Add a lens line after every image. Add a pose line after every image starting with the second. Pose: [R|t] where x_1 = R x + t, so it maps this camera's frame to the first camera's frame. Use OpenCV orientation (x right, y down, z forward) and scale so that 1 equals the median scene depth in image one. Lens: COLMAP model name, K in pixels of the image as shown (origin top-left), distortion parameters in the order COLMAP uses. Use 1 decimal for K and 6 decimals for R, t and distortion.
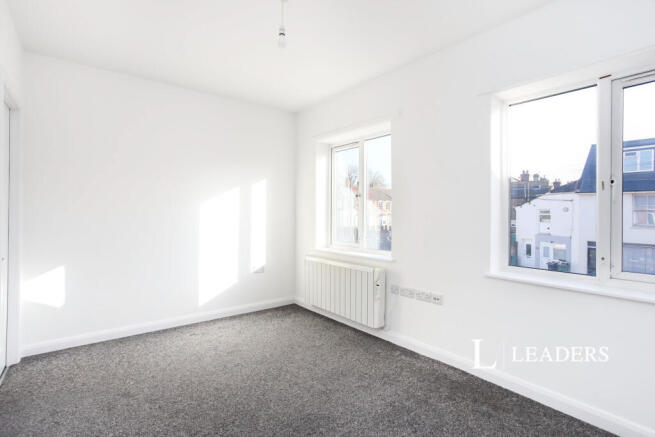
lens RADIAL K [[317.7, 0, 325.4], [0, 317.7, 211.0], [0, 0, 1]] dist [-0.000481, 0.000197]
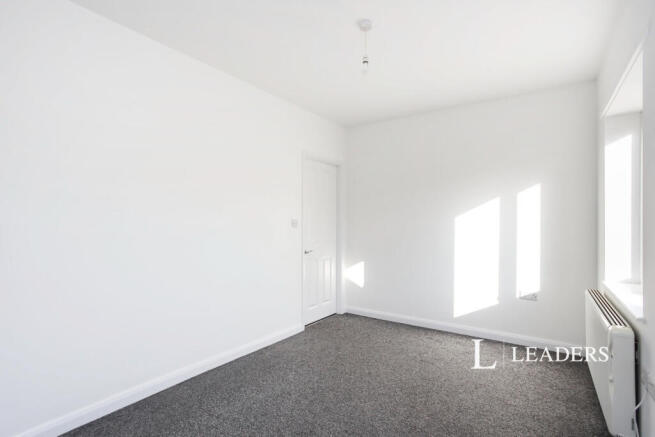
lens RADIAL K [[328.6, 0, 327.5], [0, 328.6, 218.5], [0, 0, 1]] dist [0.000053, 0.000346]
pose [[0.285384, -0.020081, -0.958203, 0.603746], [0.005387, 0.999798, -0.019349, 0.002610], [0.958398, 0.000360, 0.285434, 0.372978]]
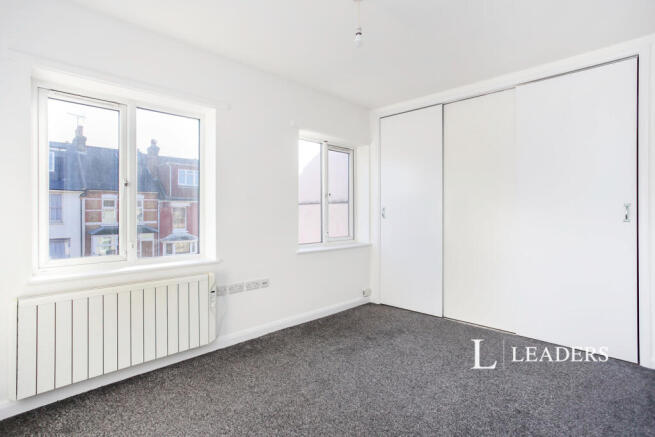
lens RADIAL K [[317.7, 0, 325.4], [0, 317.7, 211.0], [0, 0, 1]] dist [-0.000481, 0.000197]
pose [[-0.074765, -0.000701, 0.997201, -0.762381], [-0.002494, 0.999997, 0.000516, 0.009710], [-0.997198, -0.002448, -0.074767, 0.788468]]
